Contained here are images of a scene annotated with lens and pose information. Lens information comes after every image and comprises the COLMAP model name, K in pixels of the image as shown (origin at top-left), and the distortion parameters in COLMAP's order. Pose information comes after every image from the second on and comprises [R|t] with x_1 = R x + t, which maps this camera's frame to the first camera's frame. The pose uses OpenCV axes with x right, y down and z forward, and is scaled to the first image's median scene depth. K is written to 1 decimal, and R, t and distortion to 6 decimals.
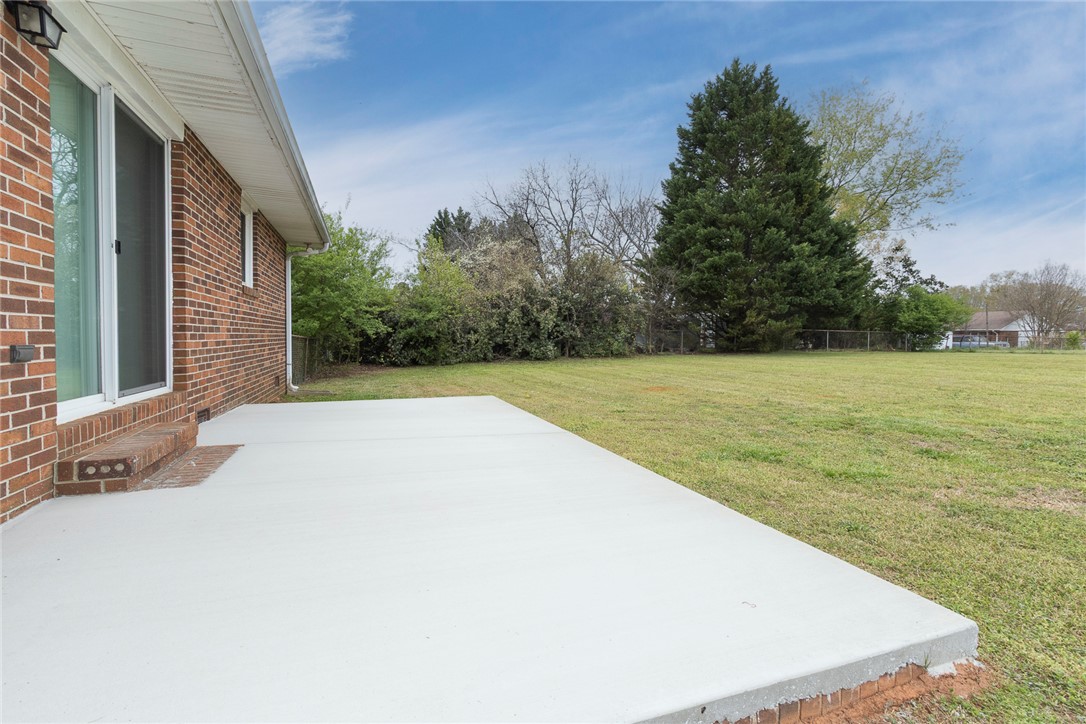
lens RADIAL K [[493.2, 0, 543.0], [0, 493.2, 362.0], [0, 0, 1]] dist [0.011161, 0.000018]
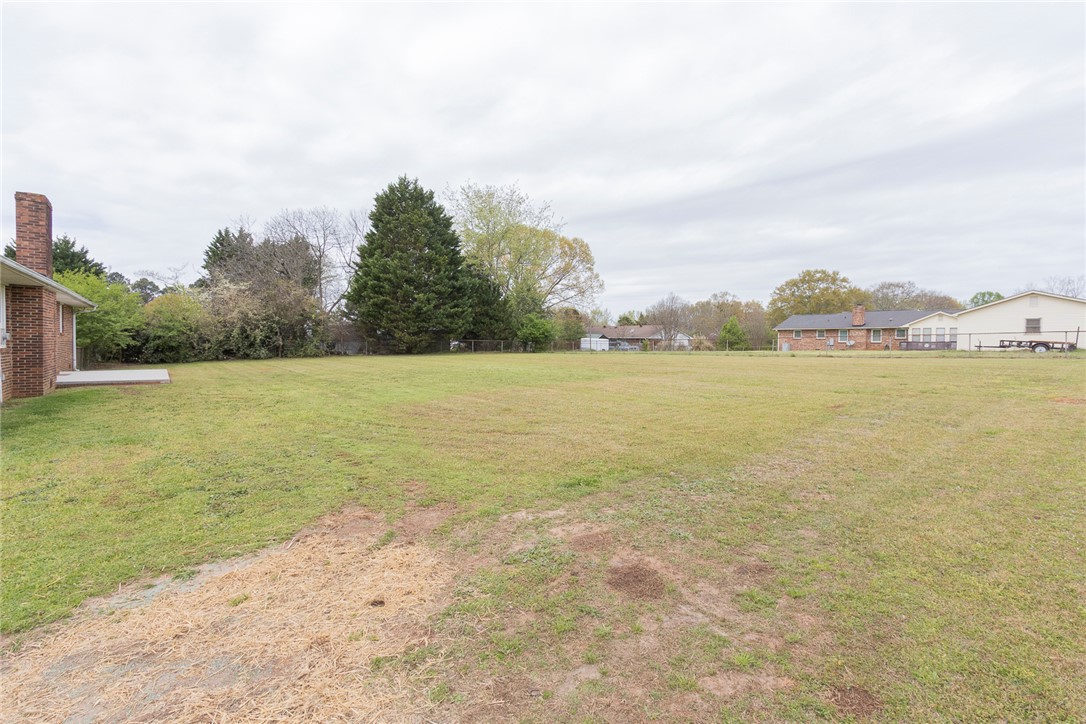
lens RADIAL K [[493.2, 0, 543.0], [0, 493.2, 362.0], [0, 0, 1]] dist [0.011161, 0.000018]
pose [[0.950192, -0.011400, 0.311457, 0.384347], [0.012807, 0.999915, -0.002471, 0.021800], [-0.311402, 0.006336, 0.950257, -0.865887]]
